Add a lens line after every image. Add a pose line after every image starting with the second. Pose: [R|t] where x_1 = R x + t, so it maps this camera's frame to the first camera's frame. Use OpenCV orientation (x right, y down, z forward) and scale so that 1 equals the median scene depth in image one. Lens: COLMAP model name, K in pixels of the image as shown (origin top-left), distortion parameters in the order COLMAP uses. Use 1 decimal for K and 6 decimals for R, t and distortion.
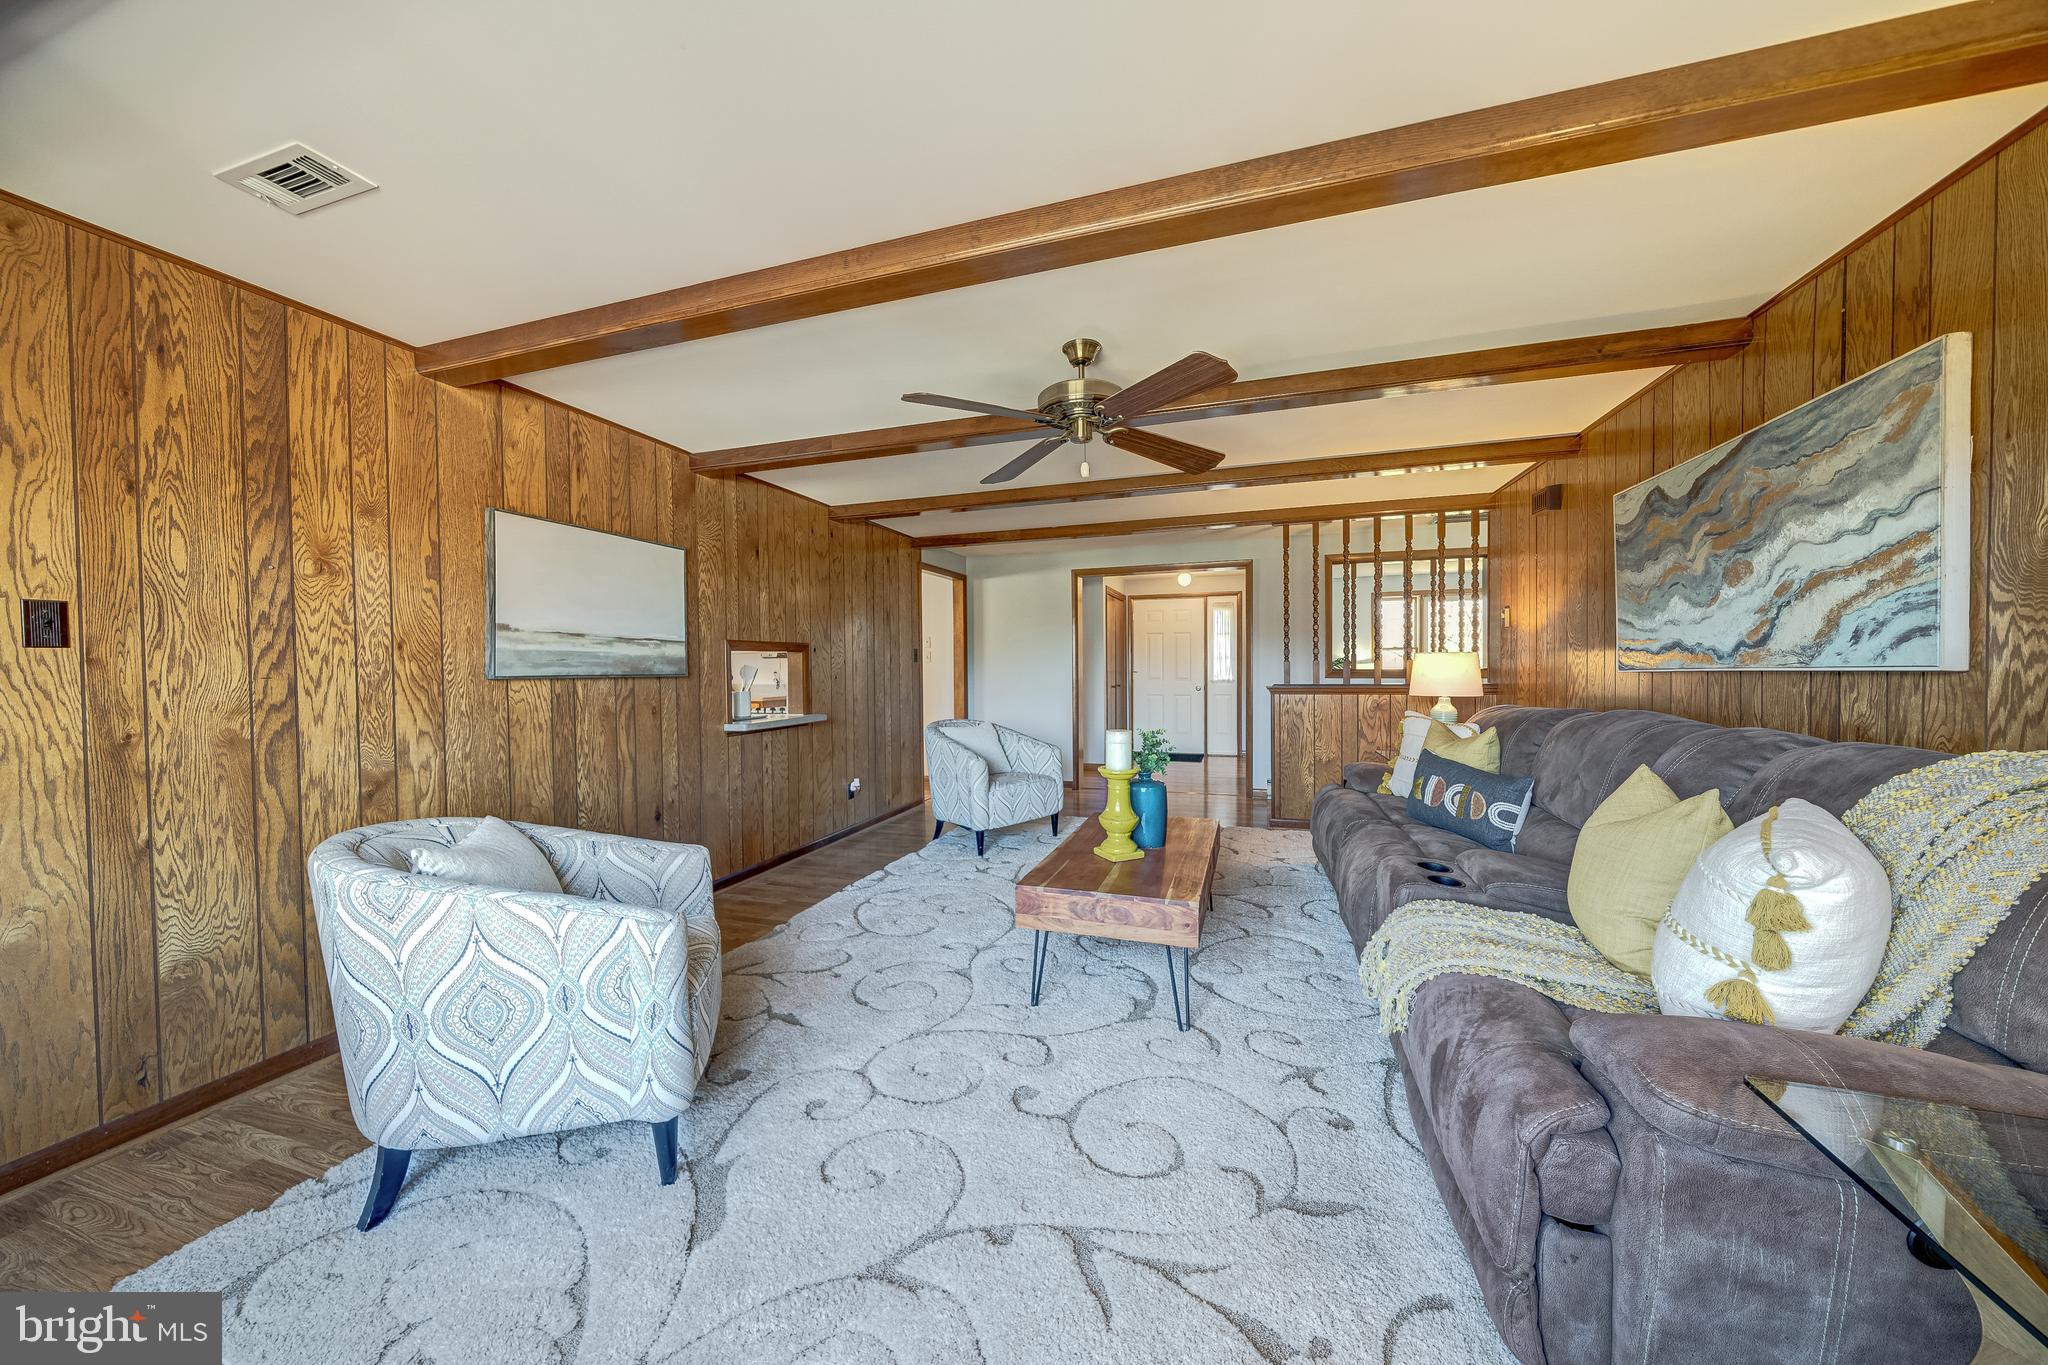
lens RADIAL K [[695.9, 0, 1024.0], [0, 695.9, 682.5], [0, 0, 1]] dist [-0.003439, -0.000031]
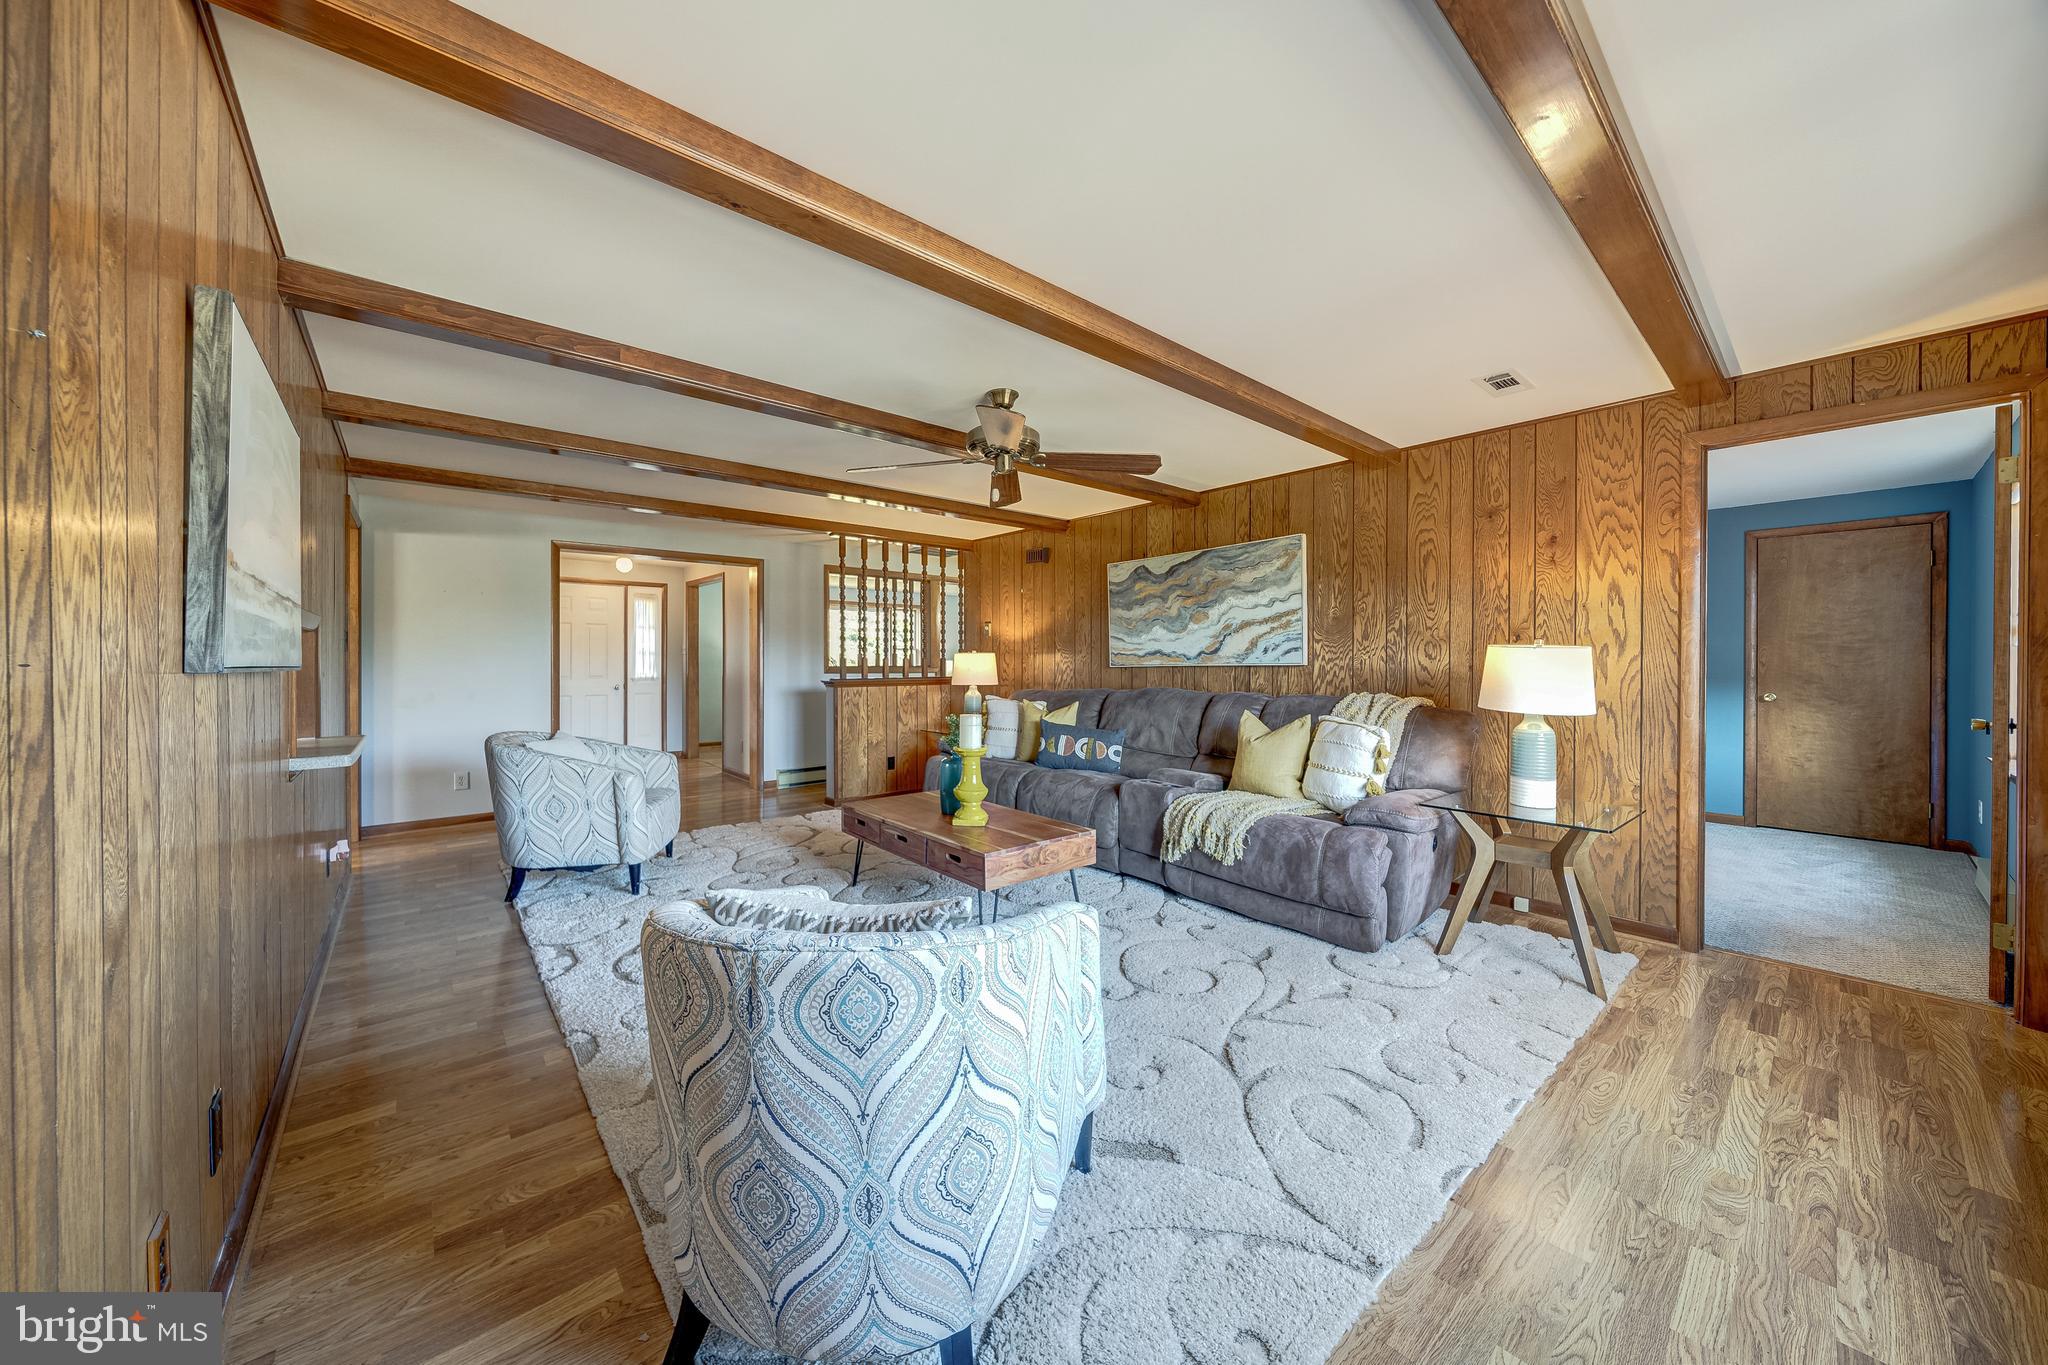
lens RADIAL K [[695.9, 0, 1024.0], [0, 695.9, 682.5], [0, 0, 1]] dist [-0.003439, -0.000031]
pose [[0.523041, -0.017750, 0.852123, -0.895249], [0.015833, 0.999813, 0.011108, 0.001528], [-0.852161, 0.007682, 0.523224, 0.340012]]
